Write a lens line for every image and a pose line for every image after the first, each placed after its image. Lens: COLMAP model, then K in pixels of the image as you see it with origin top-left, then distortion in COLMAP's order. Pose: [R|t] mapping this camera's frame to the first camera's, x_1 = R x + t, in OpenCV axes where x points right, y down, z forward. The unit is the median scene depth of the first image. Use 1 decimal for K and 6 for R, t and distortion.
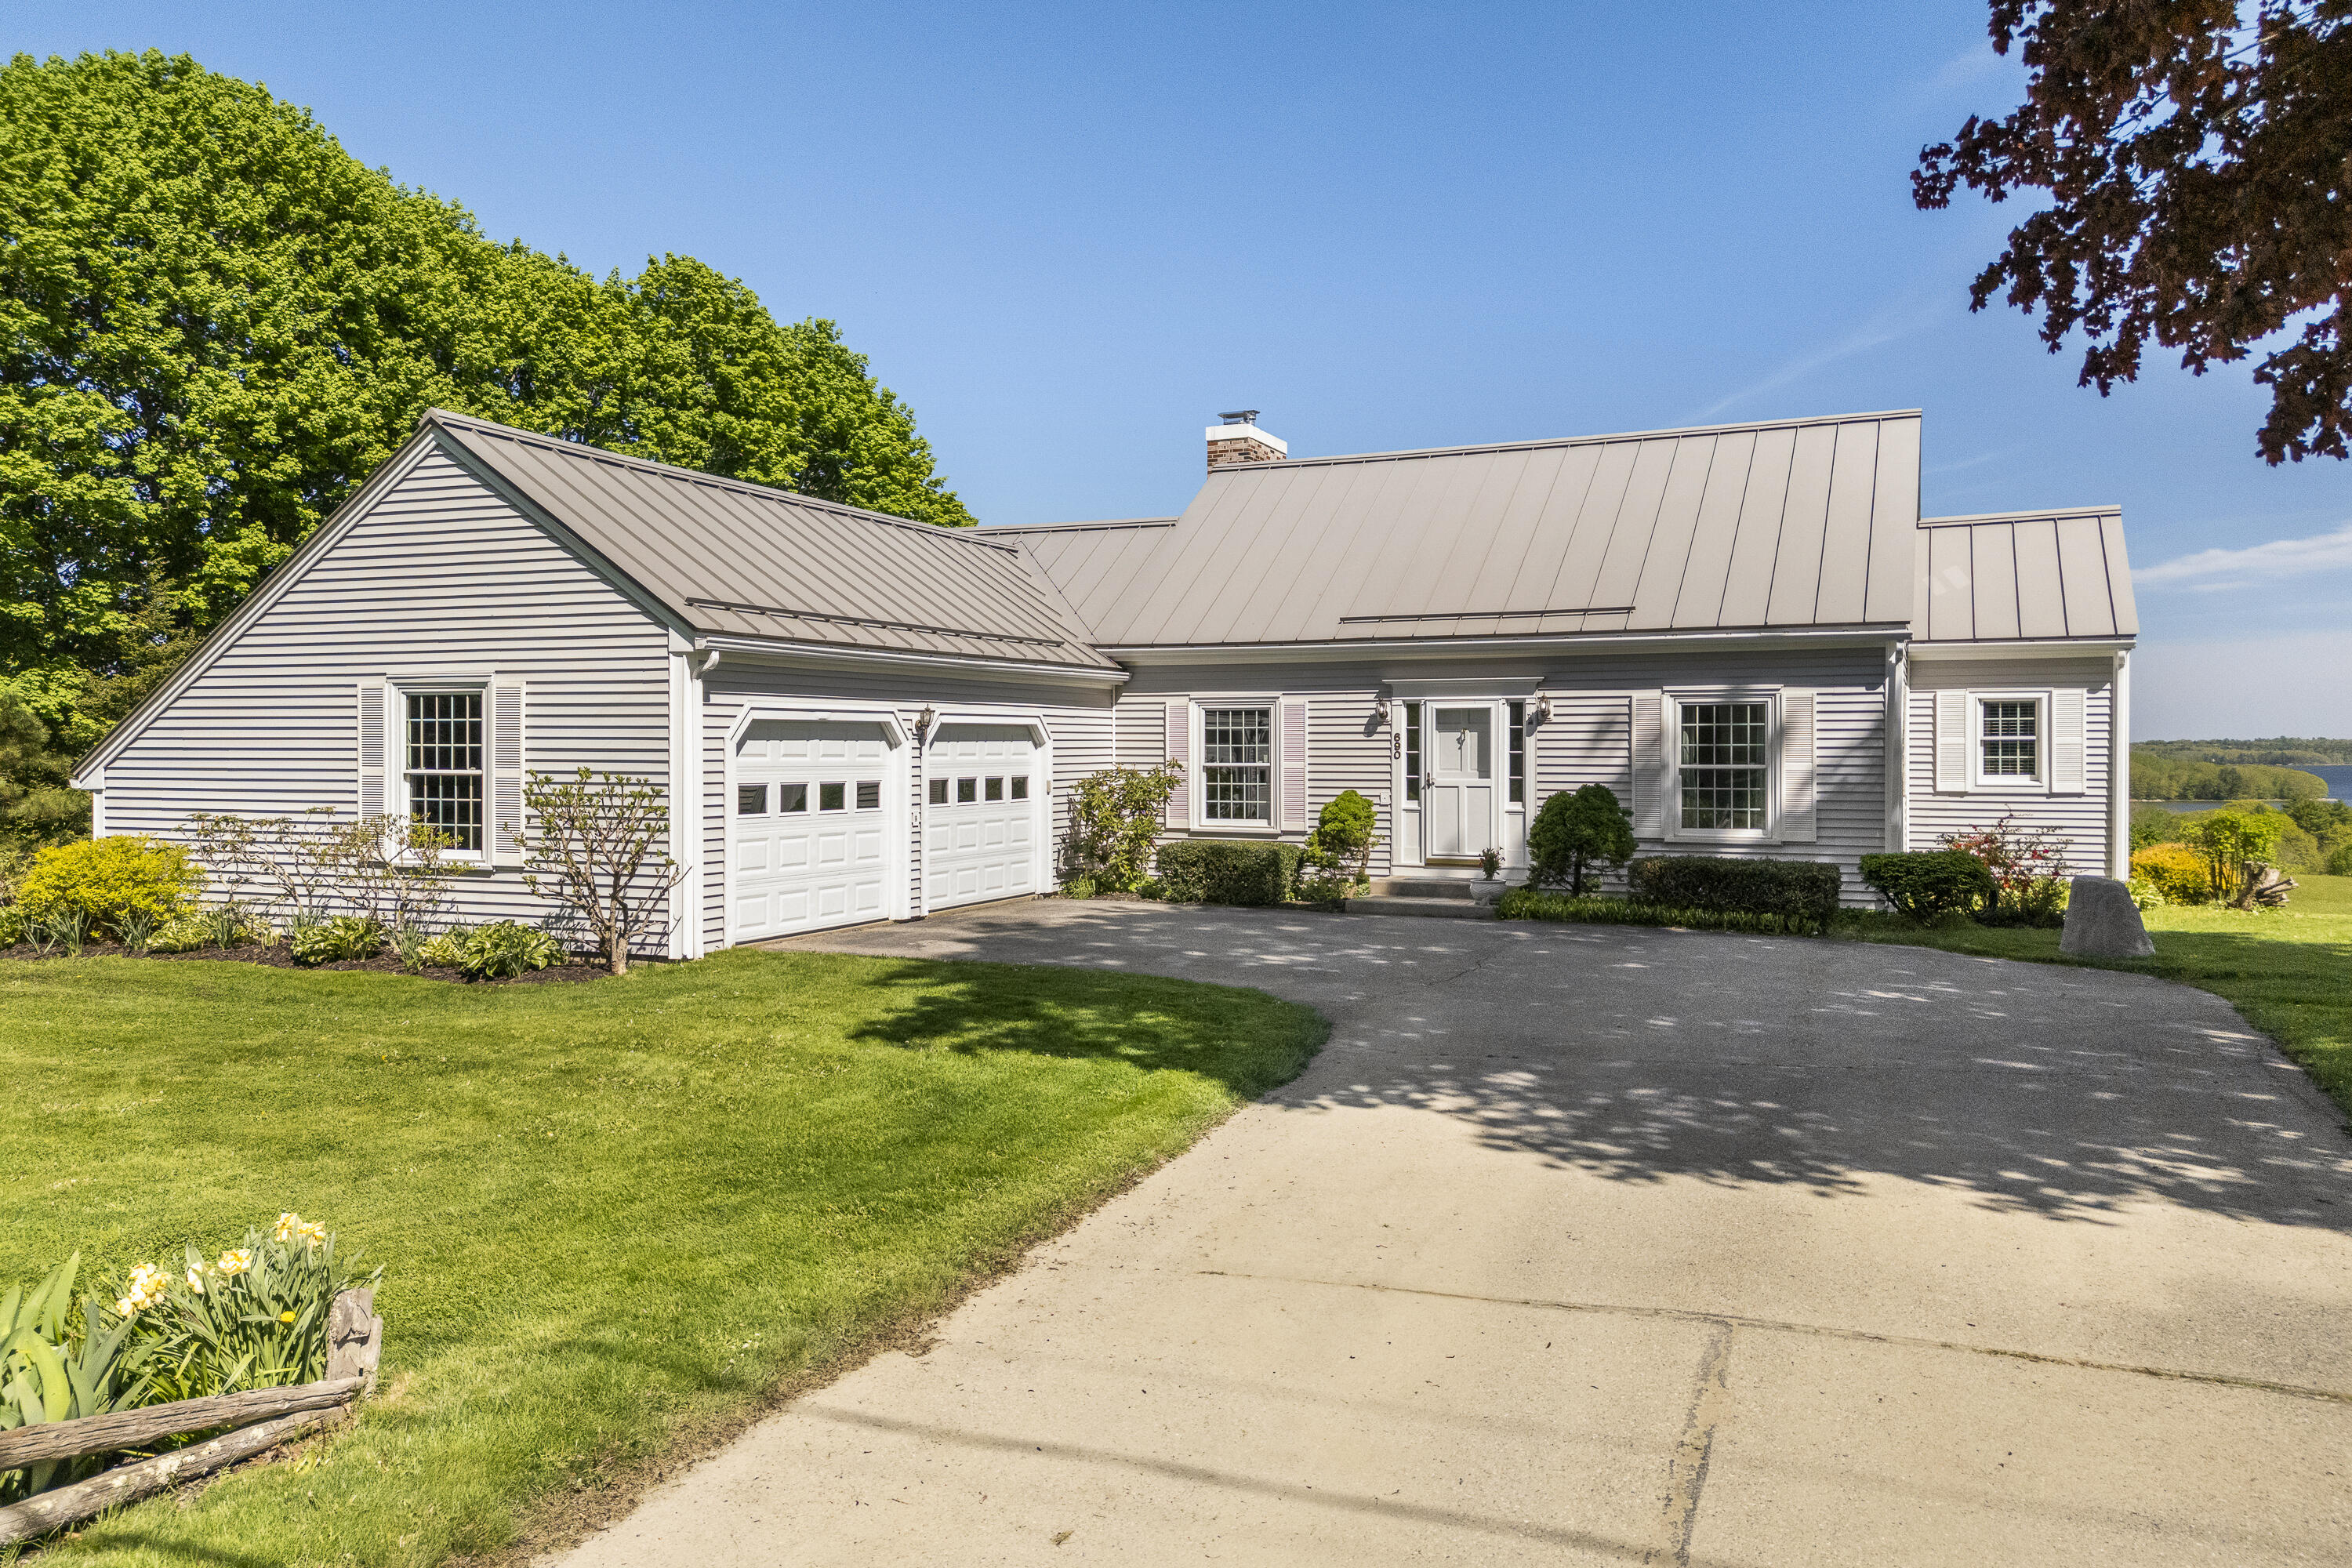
lens RADIAL K [[1685.2, 0, 1208.9], [0, 1685.2, 748.7], [0, 0, 1]] dist [0.080314, -0.006213]
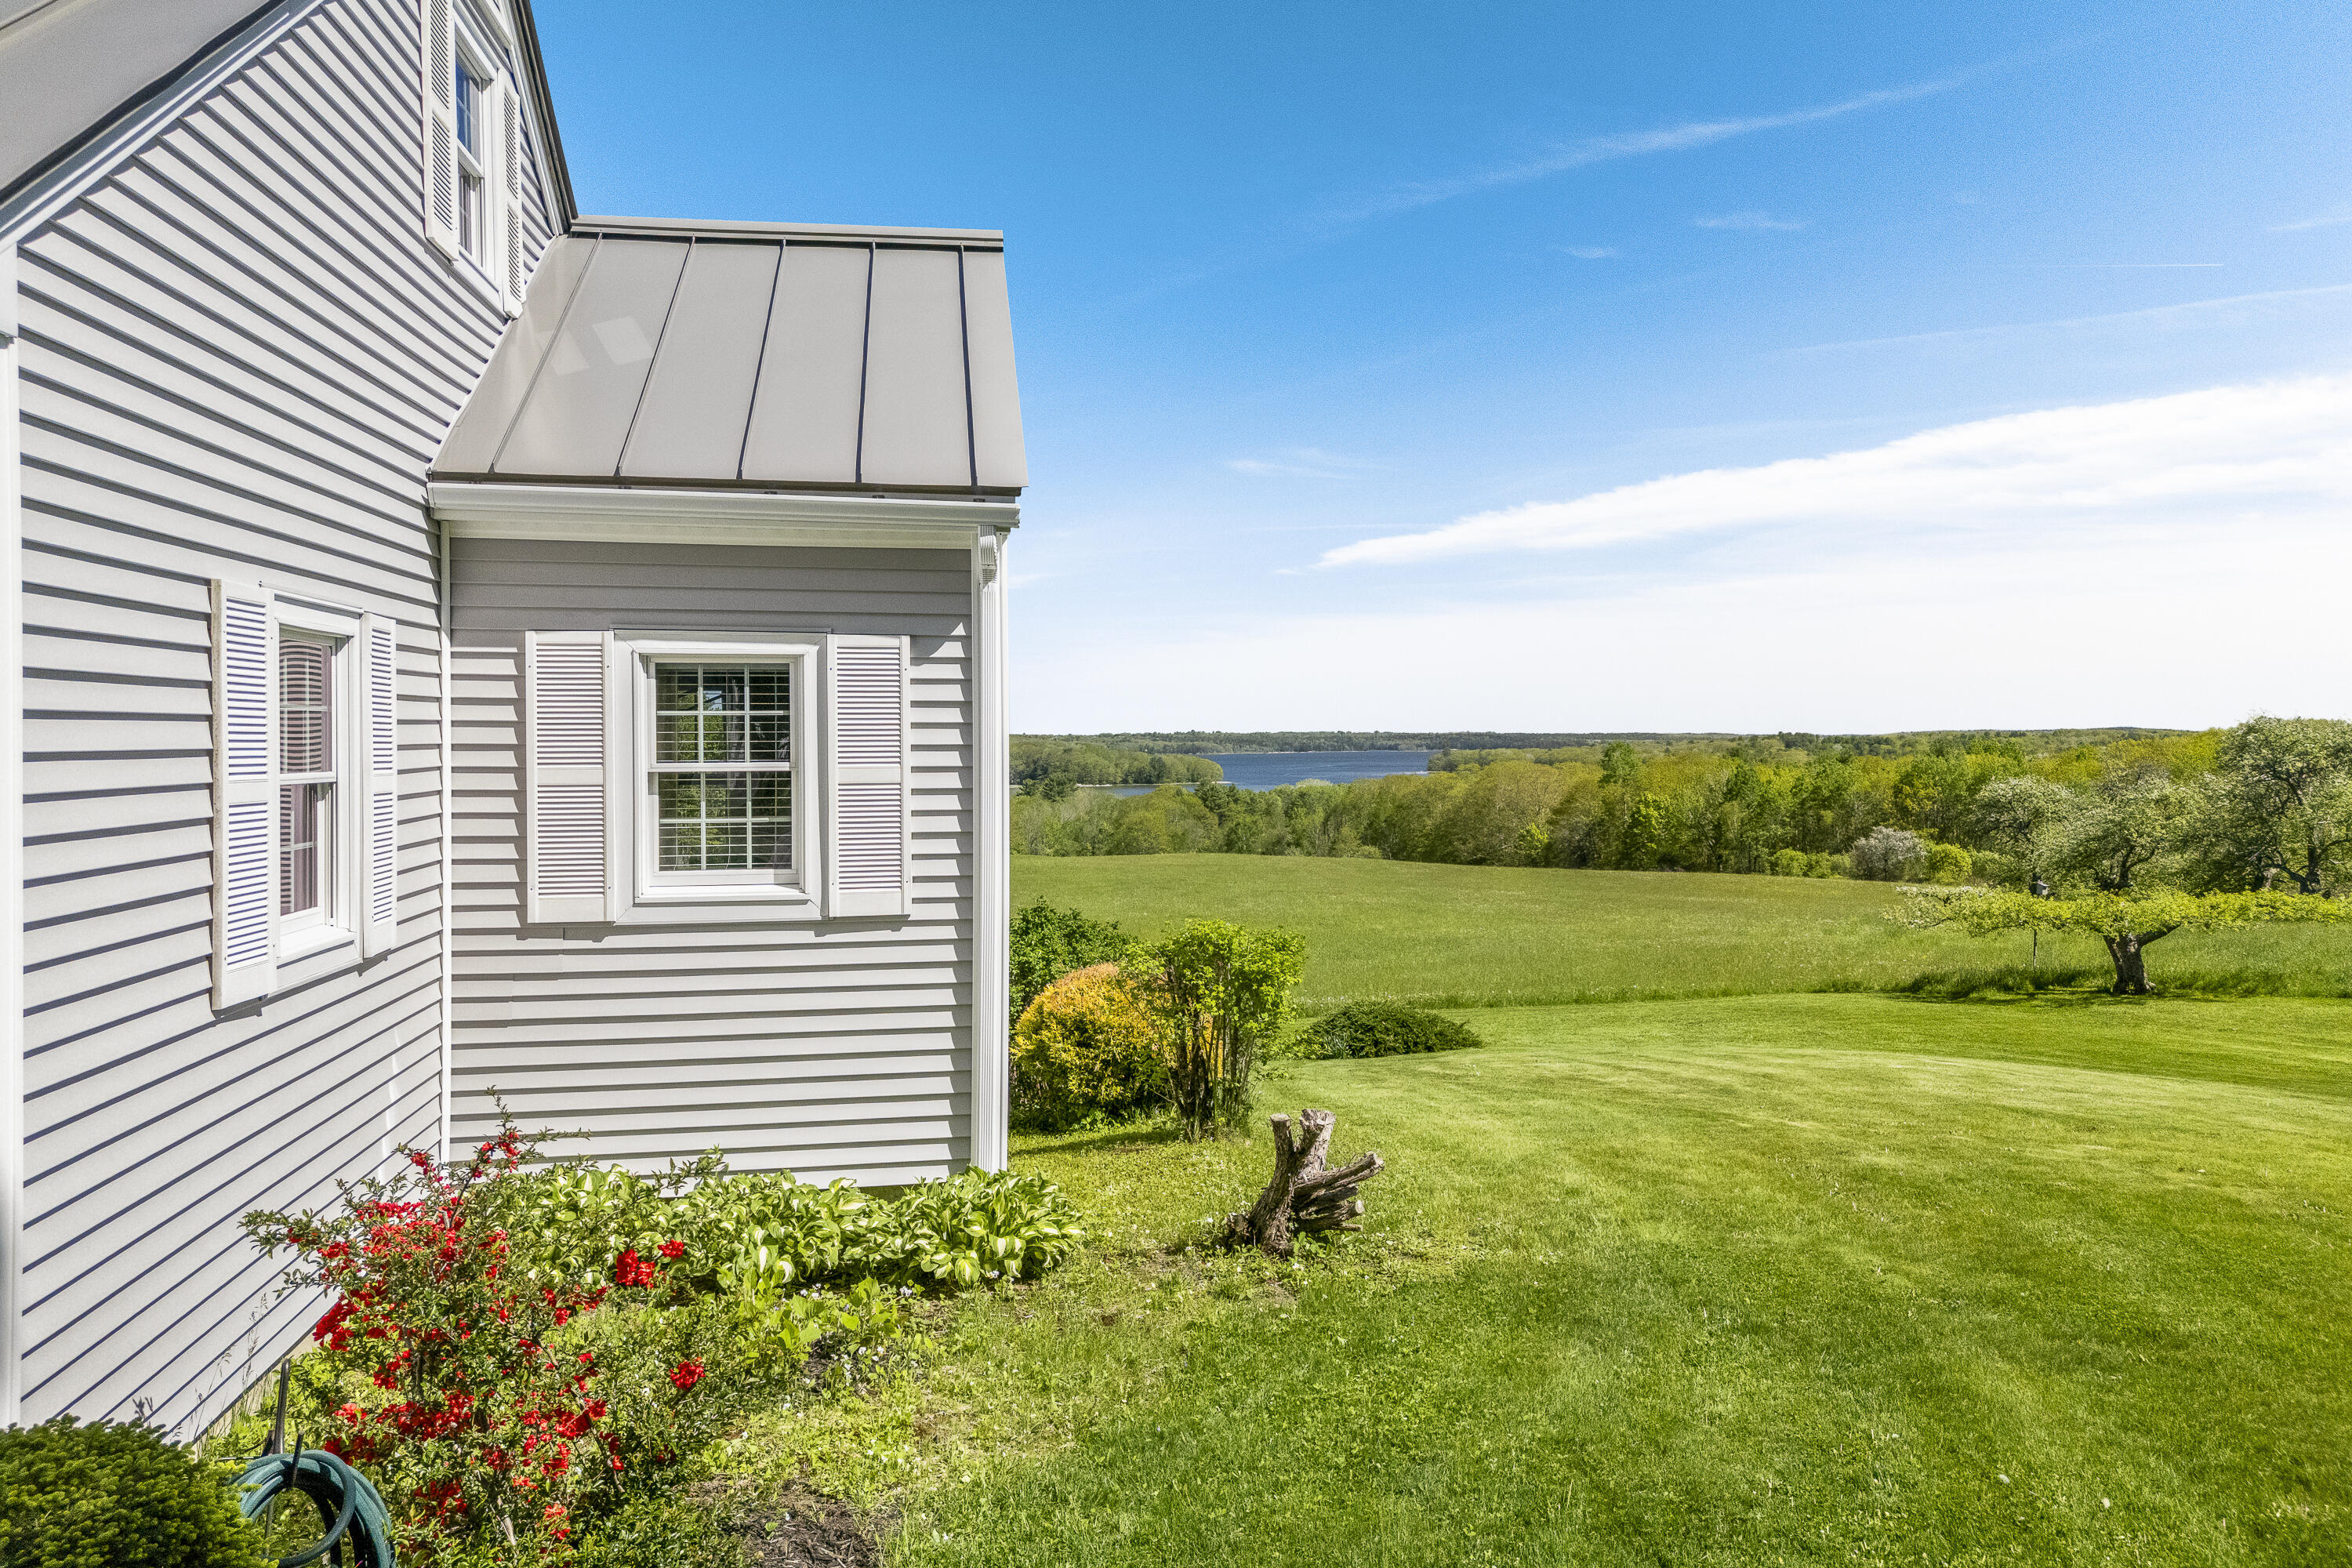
lens RADIAL K [[1646.3, 0, 1176.0], [0, 1646.3, 784.0], [0, 0, 1]] dist [0.089917, -0.063768]
pose [[0.855418, -0.016236, 0.517684, 0.376164], [0.002897, 0.999643, 0.026564, -0.011955], [-0.517930, -0.021224, 0.855160, 0.667990]]
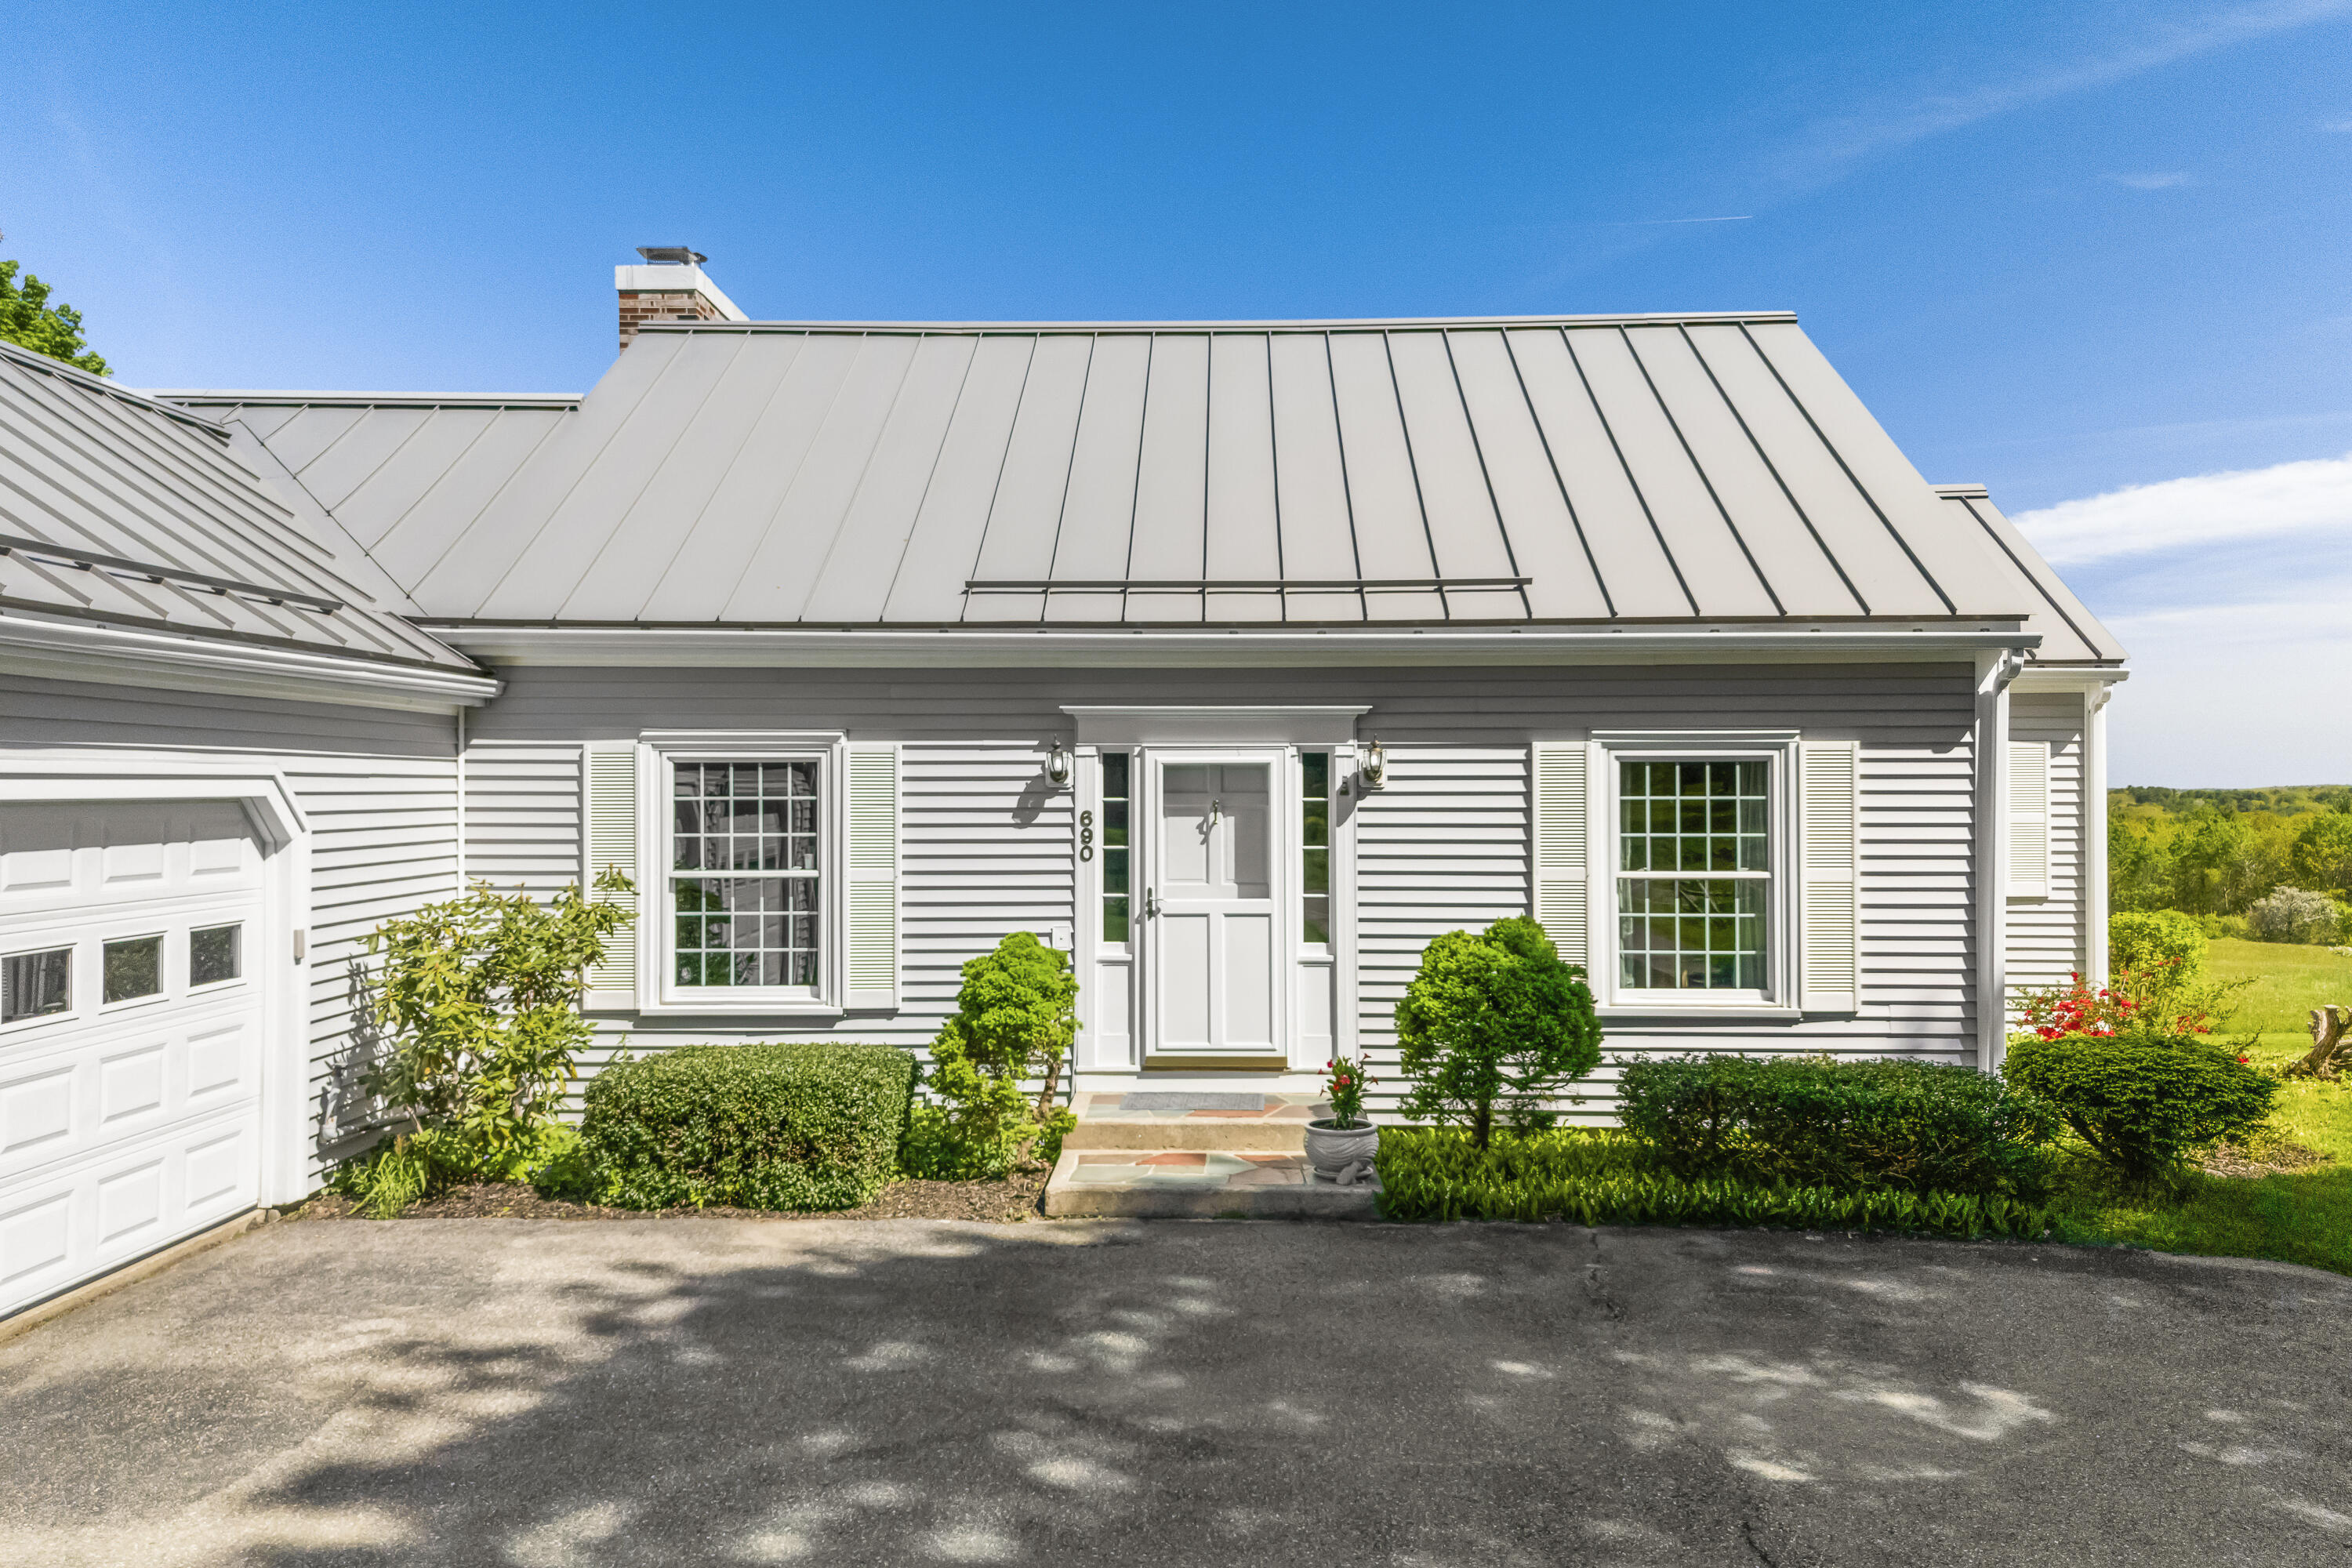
lens RADIAL K [[1646.3, 0, 1176.0], [0, 1646.3, 784.0], [0, 0, 1]] dist [0.089917, -0.063768]
pose [[0.927608, 0.001991, 0.373550, -0.048281], [-0.000320, 0.999990, -0.004535, -0.015012], [-0.373555, 0.004087, 0.927599, 0.524359]]
